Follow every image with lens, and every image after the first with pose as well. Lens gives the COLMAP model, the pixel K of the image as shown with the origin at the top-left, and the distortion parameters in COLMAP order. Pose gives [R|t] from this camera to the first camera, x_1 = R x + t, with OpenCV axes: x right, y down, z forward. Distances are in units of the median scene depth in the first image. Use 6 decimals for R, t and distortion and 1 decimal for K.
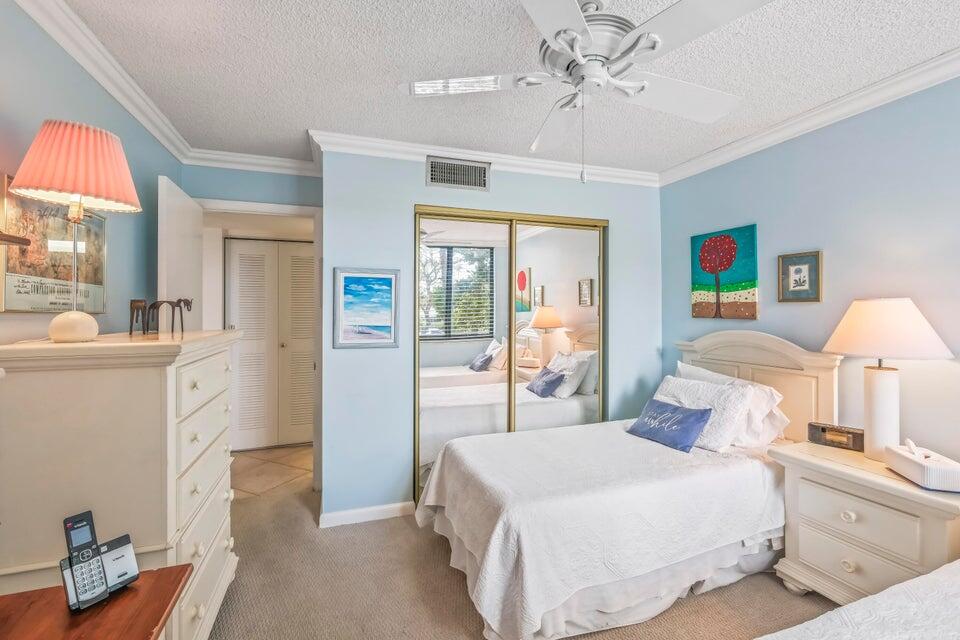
lens RADIAL K [[428.6, 0, 482.9], [0, 428.6, 313.2], [0, 0, 1]] dist [0.004383, 0.000658]
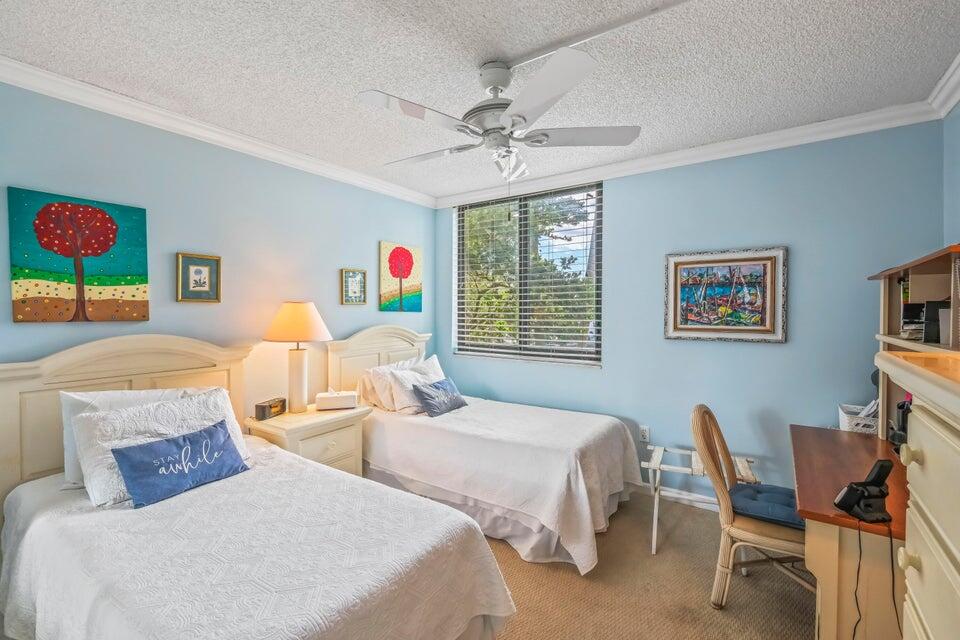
lens RADIAL K [[428.6, 0, 482.0], [0, 428.6, 315.5], [0, 0, 1]] dist [0.004383, 0.000658]
pose [[-0.588065, -0.013000, 0.808709, -0.445891], [0.004759, 0.999798, 0.019532, -0.009638], [-0.808800, 0.015335, -0.587884, 0.952503]]
